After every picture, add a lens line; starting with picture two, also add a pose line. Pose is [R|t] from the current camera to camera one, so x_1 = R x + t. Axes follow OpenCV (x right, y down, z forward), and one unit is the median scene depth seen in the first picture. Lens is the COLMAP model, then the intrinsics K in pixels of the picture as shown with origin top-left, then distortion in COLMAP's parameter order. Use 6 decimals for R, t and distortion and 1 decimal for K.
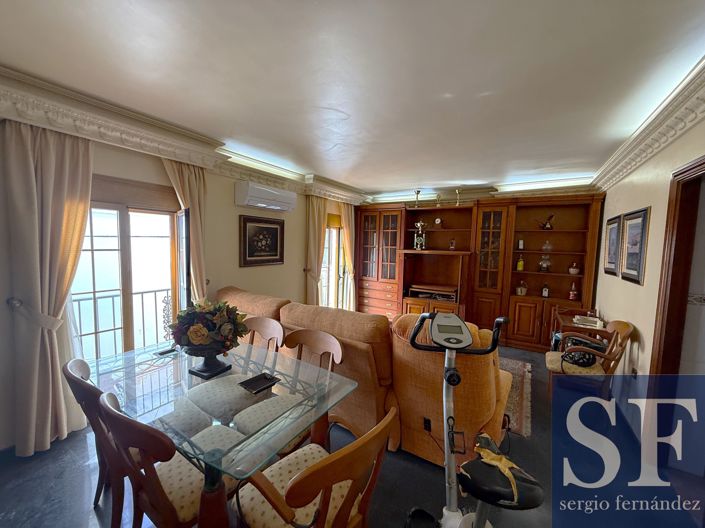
lens RADIAL K [[283.9, 0, 360.8], [0, 283.9, 264.9], [0, 0, 1]] dist [-0.000273, -0.000051]
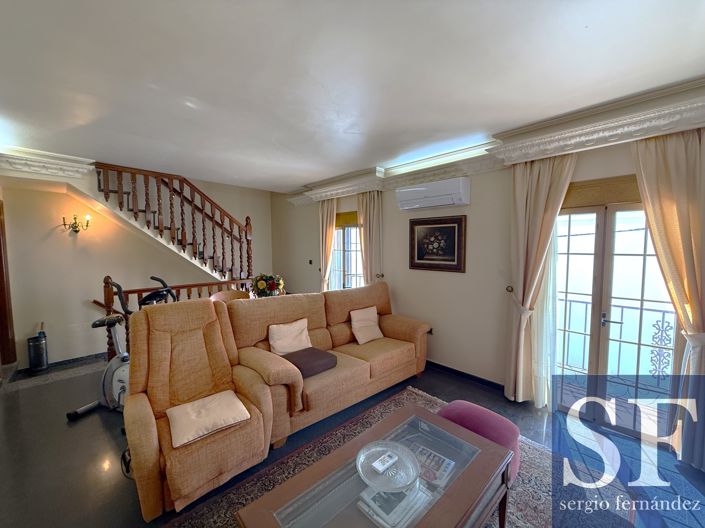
lens RADIAL K [[283.9, 0, 360.8], [0, 283.9, 264.9], [0, 0, 1]] dist [-0.000273, -0.000051]
pose [[-0.271868, 0.047755, -0.961149, 0.573786], [-0.074036, 0.994770, 0.070366, -0.059822], [0.959483, 0.090290, -0.266910, 0.986180]]
